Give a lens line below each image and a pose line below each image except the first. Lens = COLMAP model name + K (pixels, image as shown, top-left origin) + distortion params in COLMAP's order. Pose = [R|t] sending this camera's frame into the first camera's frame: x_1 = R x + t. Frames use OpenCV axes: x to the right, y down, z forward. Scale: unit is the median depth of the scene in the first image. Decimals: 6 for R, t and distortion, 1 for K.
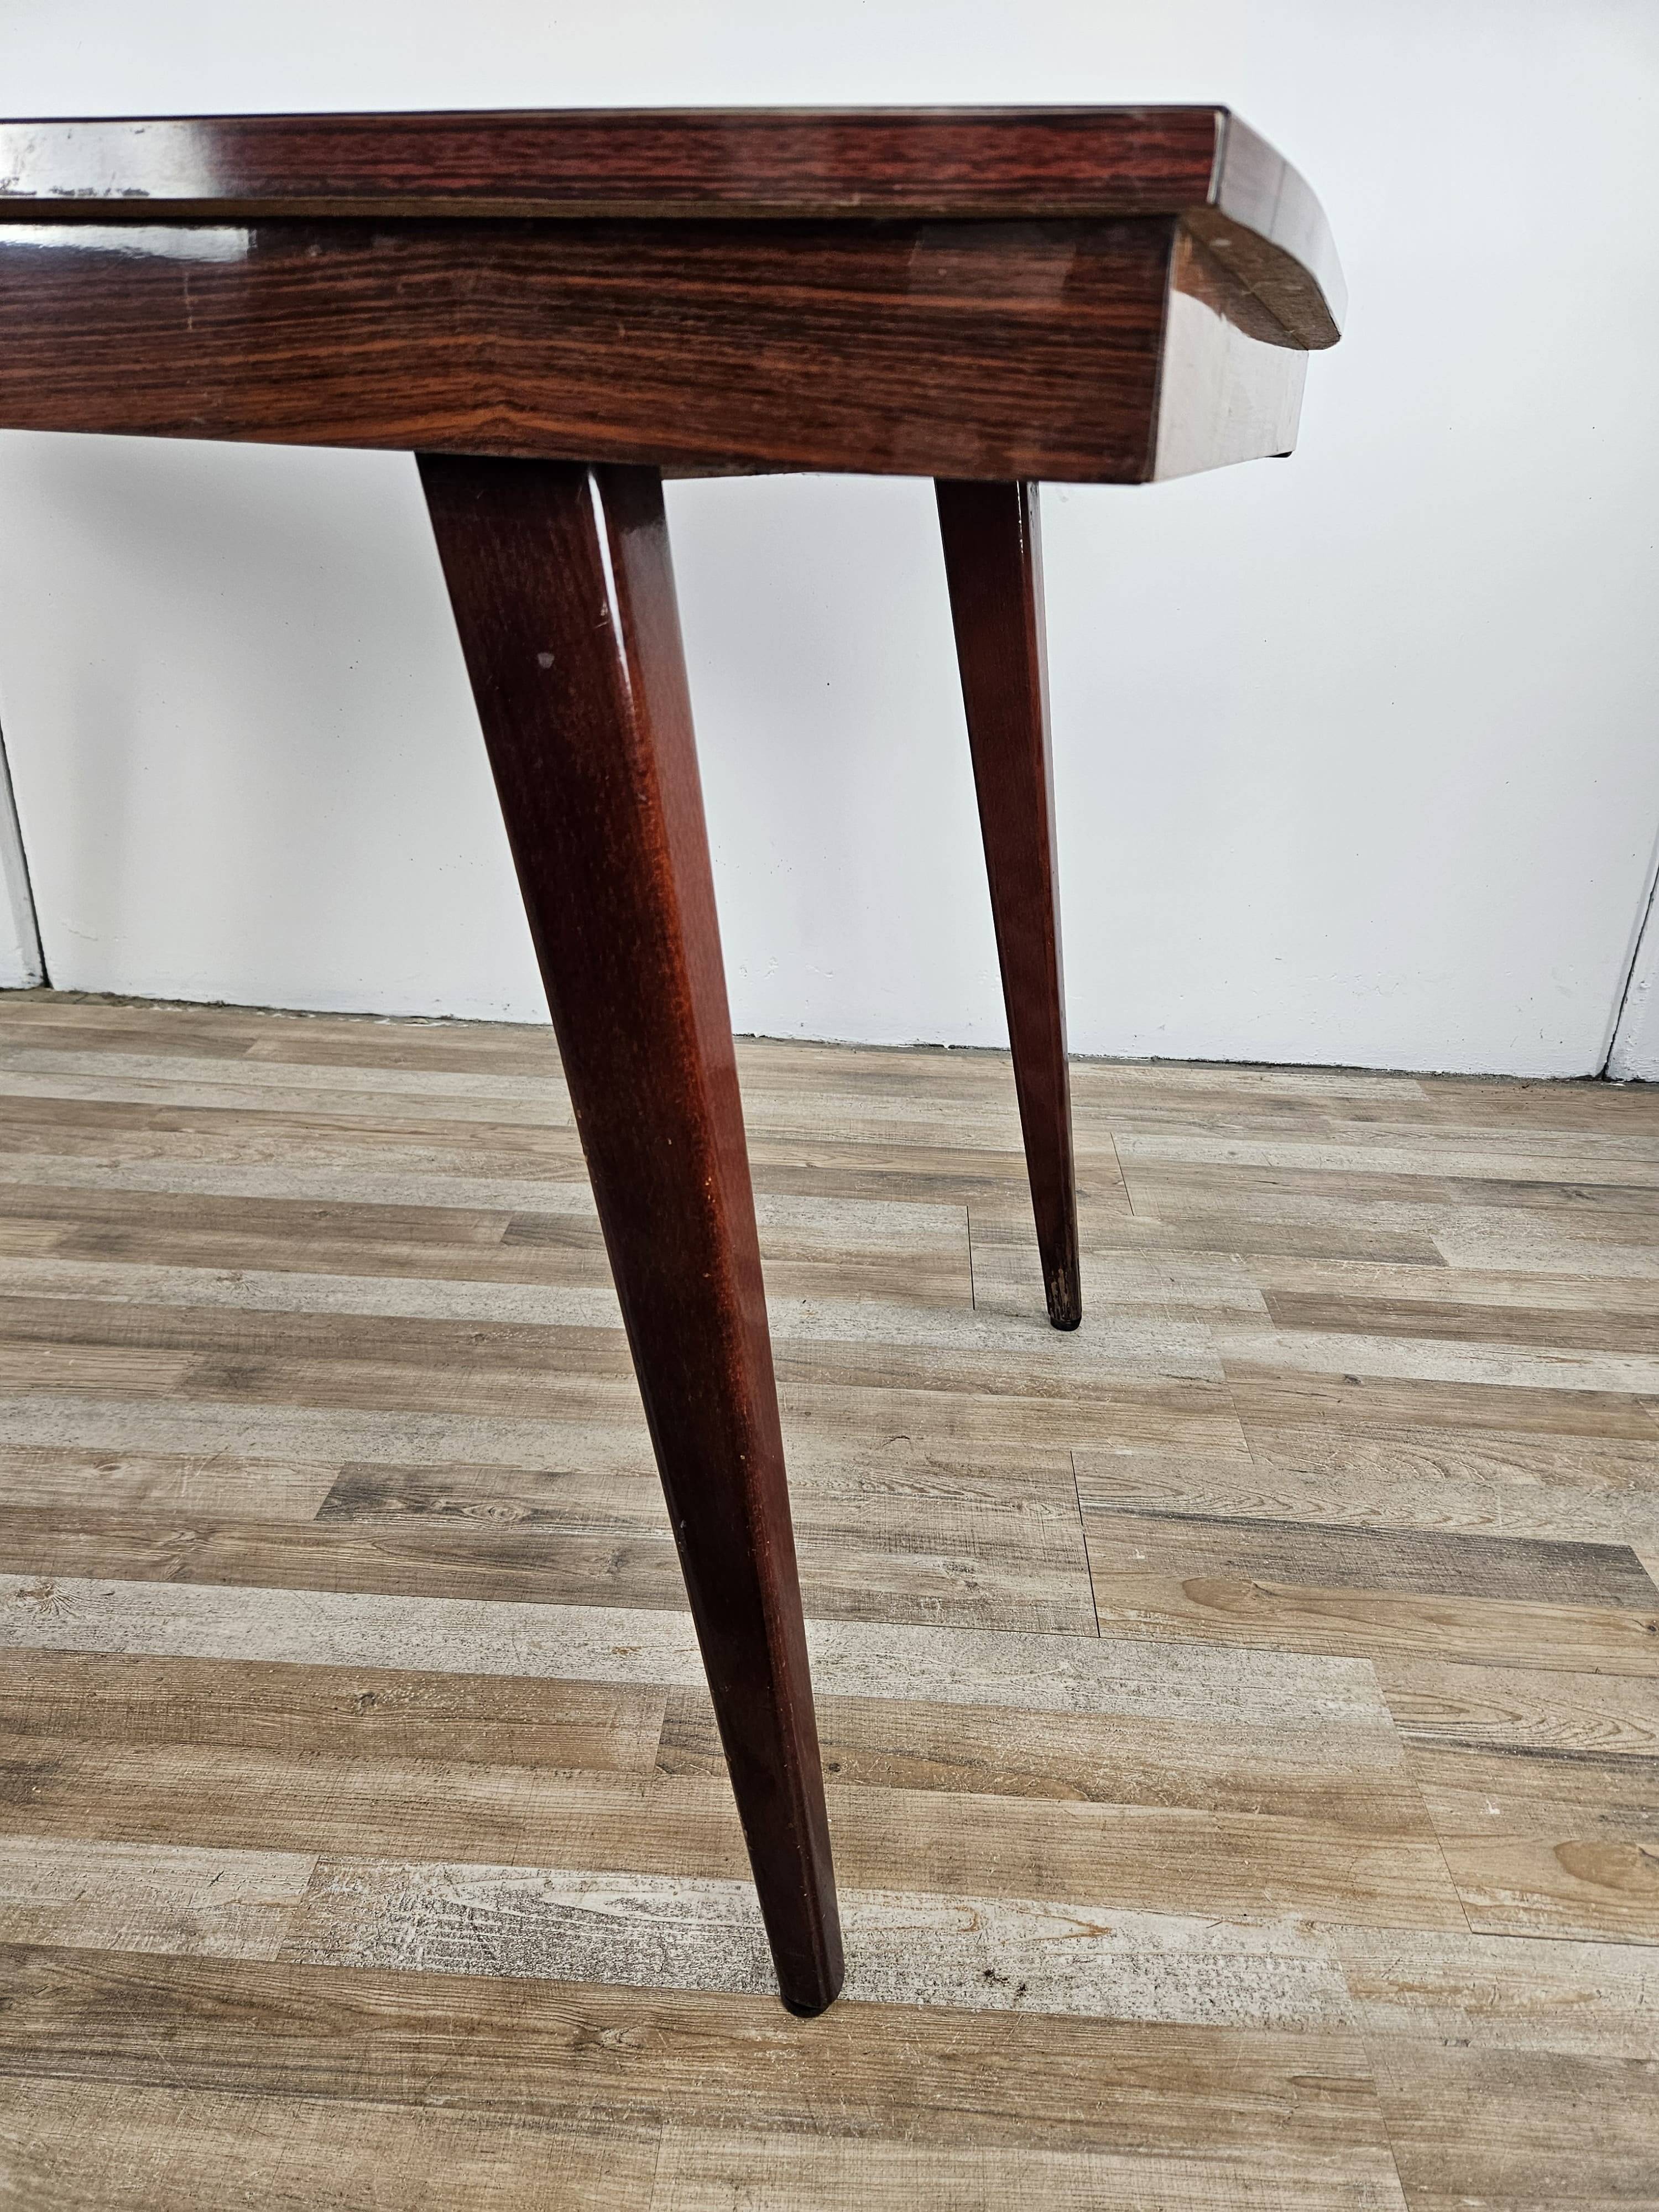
lens RADIAL K [[1427.9, 0, 868.6], [0, 1427.9, 1079.9], [0, 0, 1]] dist [0.037374, -0.025168]
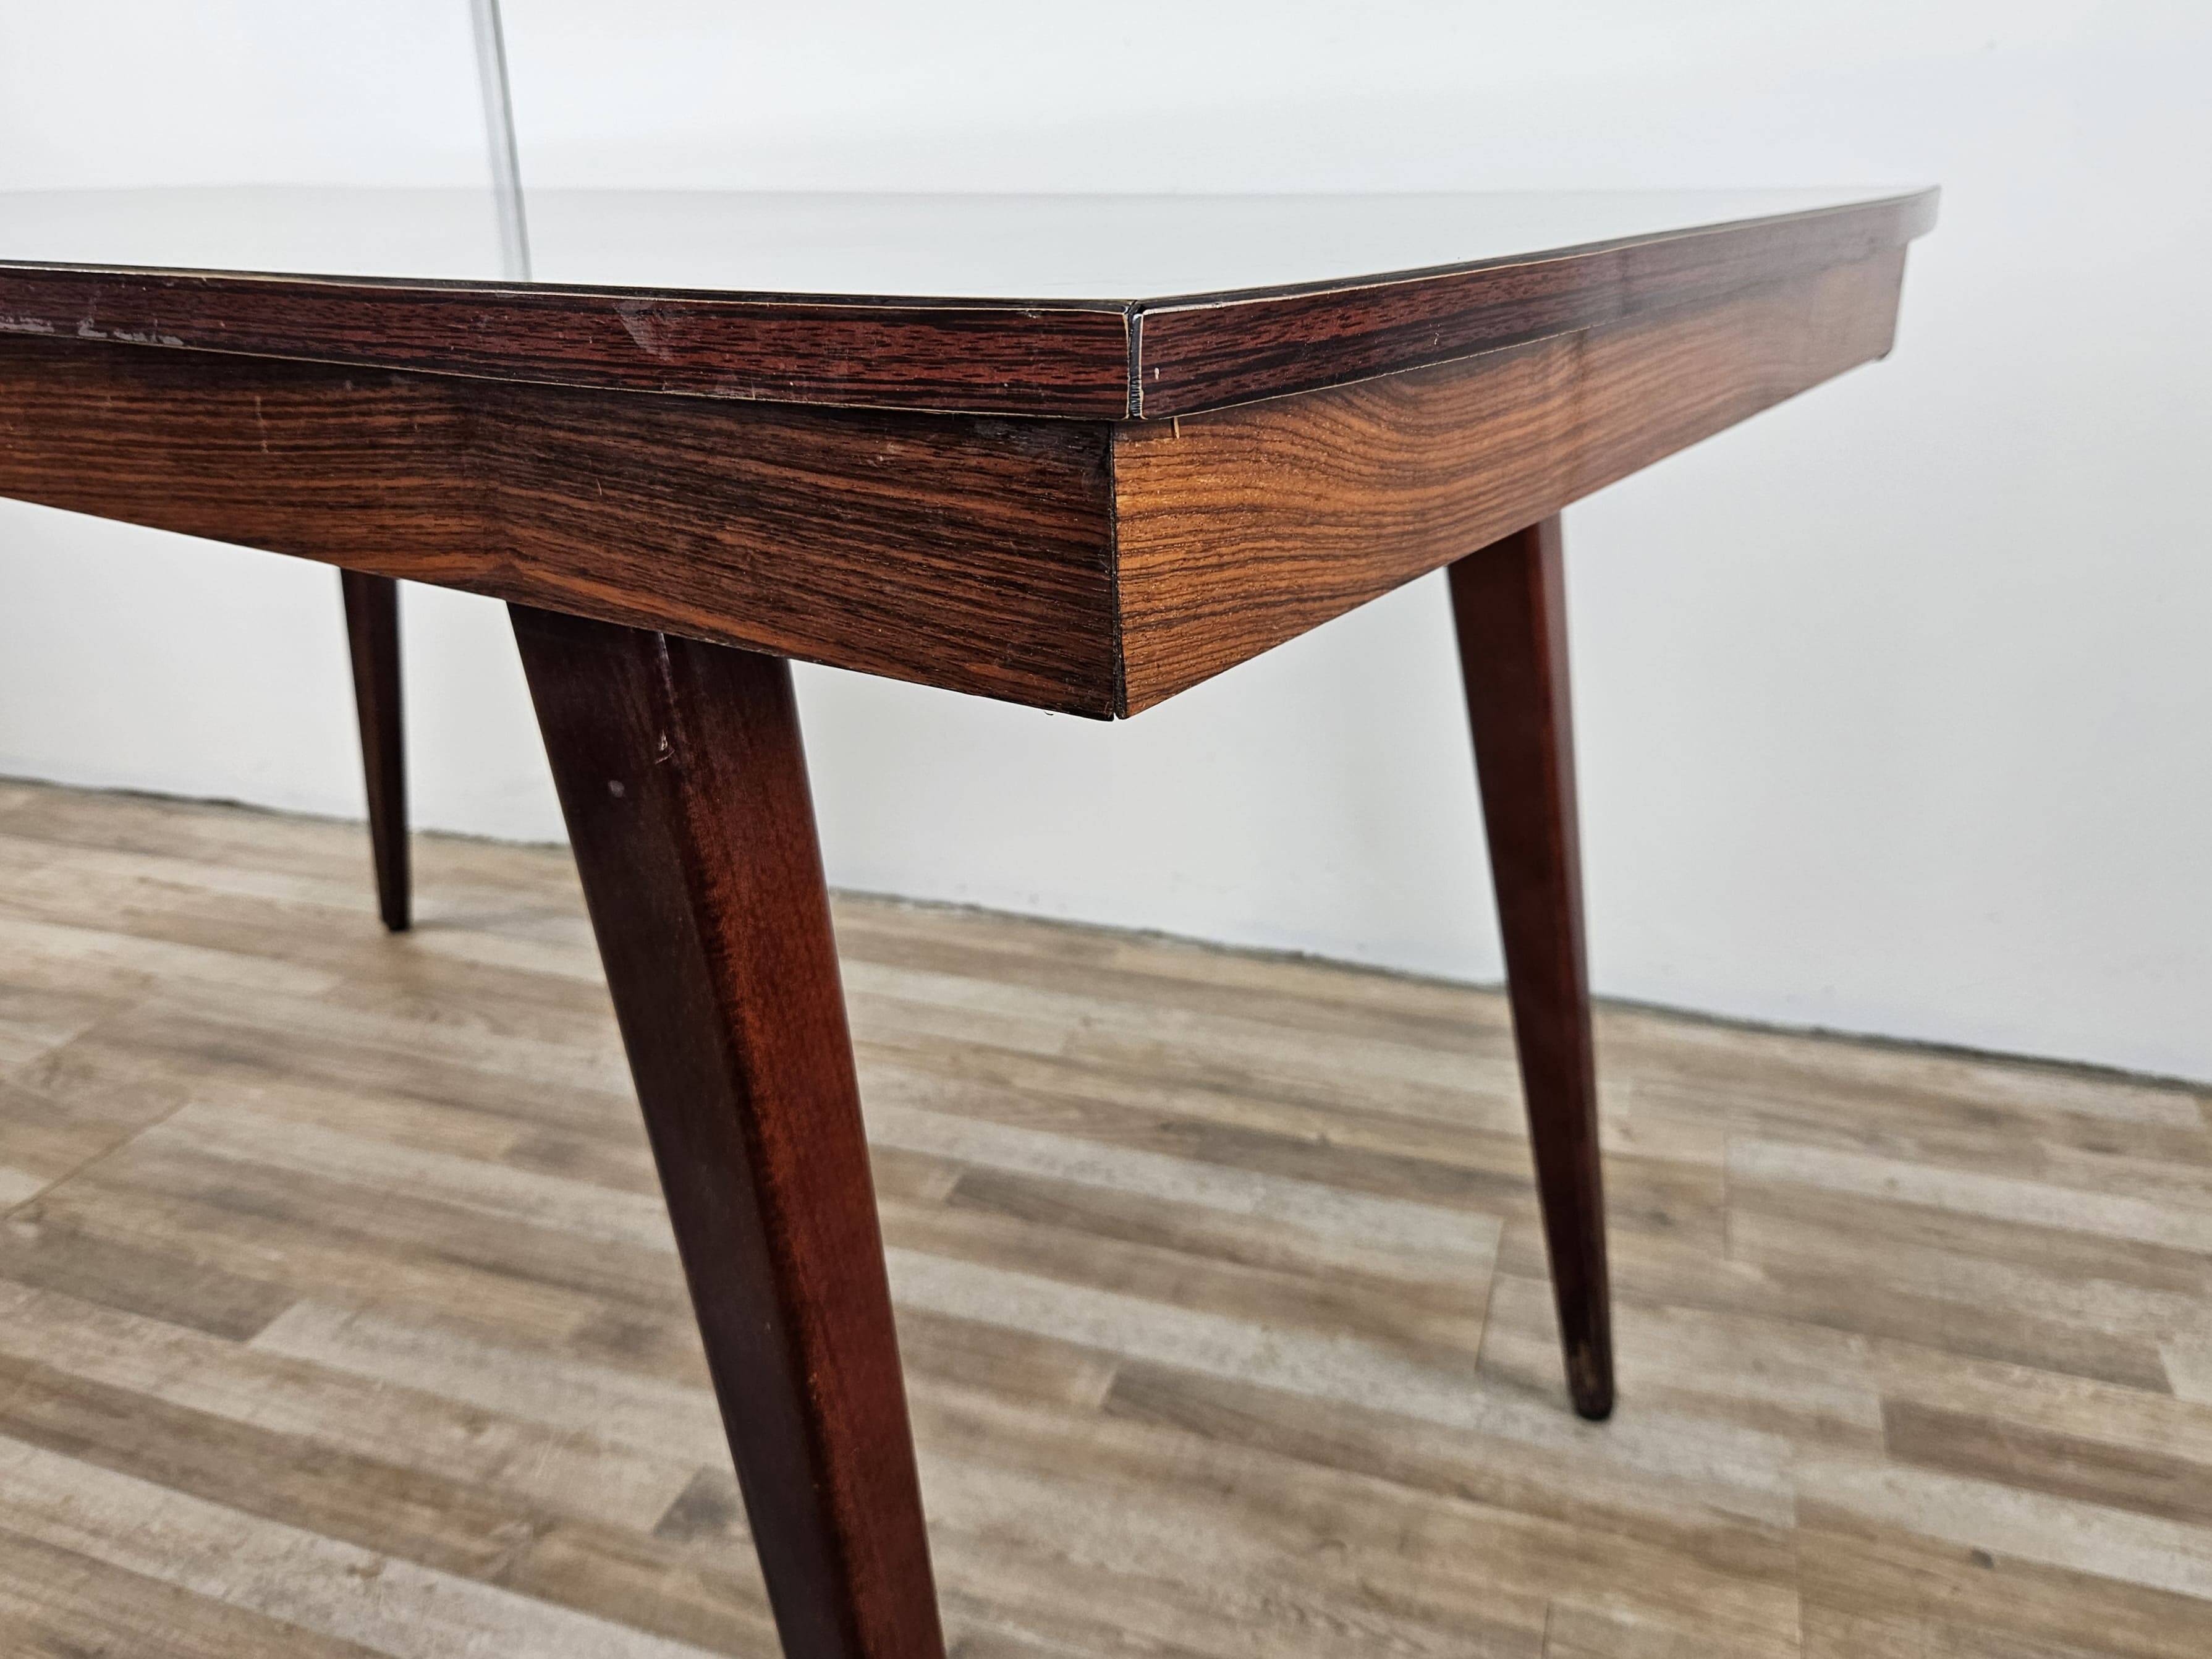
lens RADIAL K [[1632.7, 0, 1091.6], [0, 1632.7, 819.1], [0, 0, 1]] dist [0.042242, -0.050958]
pose [[0.959993, 0.059535, -0.273623, 0.179634], [-0.079351, 0.994922, -0.061923, -0.130433], [0.268547, 0.081158, 0.959842, 0.068688]]
